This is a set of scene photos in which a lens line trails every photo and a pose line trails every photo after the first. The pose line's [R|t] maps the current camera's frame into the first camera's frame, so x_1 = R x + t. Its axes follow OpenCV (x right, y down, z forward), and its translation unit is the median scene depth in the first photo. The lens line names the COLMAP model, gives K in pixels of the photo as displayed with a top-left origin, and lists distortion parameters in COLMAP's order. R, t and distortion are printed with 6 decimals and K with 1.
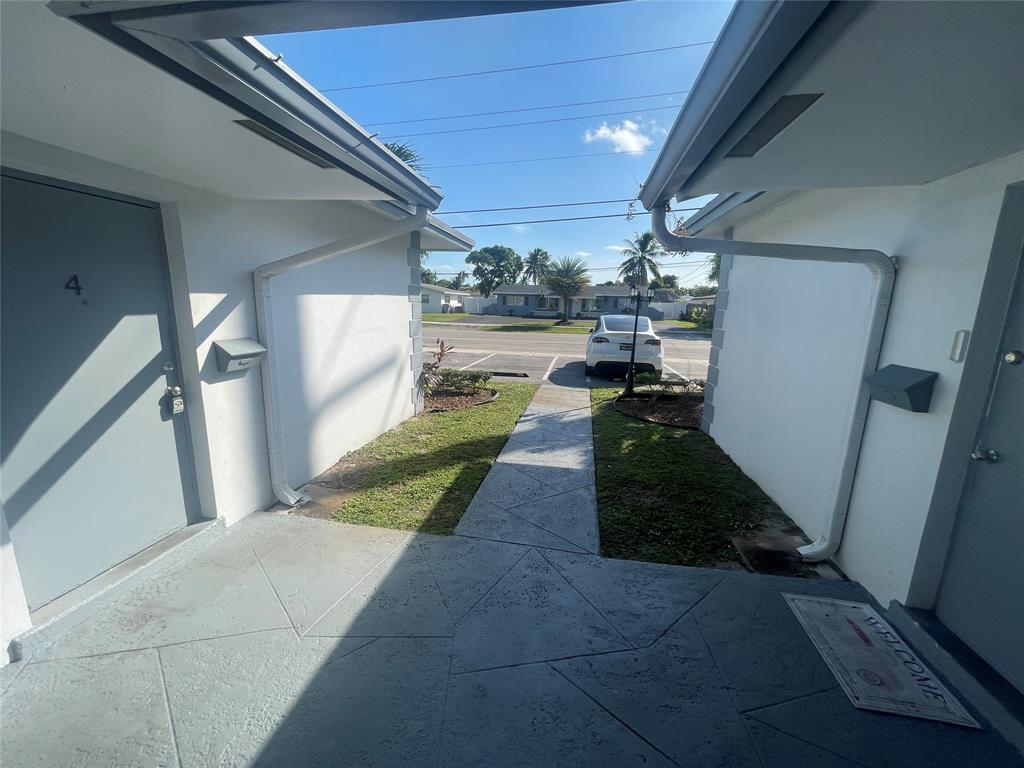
lens RADIAL K [[414.4, 0, 512.0], [0, 414.4, 384.0], [0, 0, 1]] dist [0.000551, 0.000472]
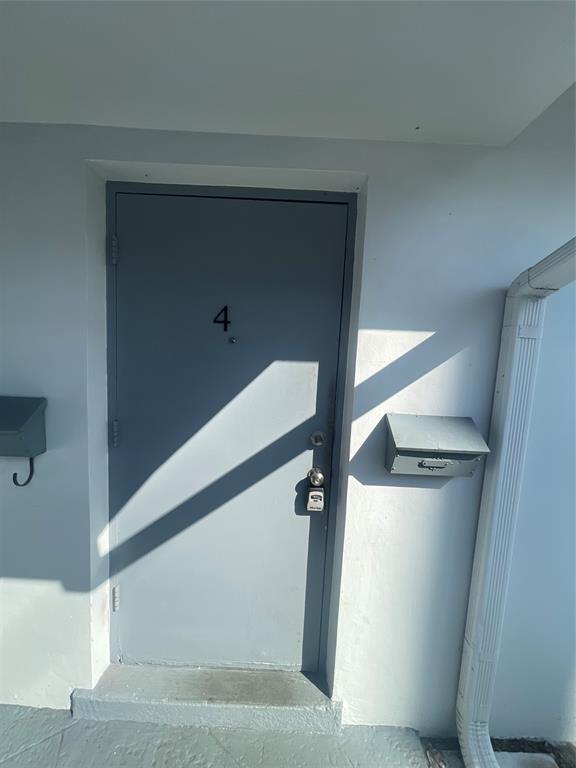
lens RADIAL K [[310.8, 0, 288.0], [0, 310.8, 384.0], [0, 0, 1]] dist [0.000551, 0.000472]
pose [[0.156629, 0.080164, -0.984399, -0.344693], [-0.238312, 0.970319, 0.041099, -0.135280], [0.958475, 0.228157, 0.171084, 0.831768]]
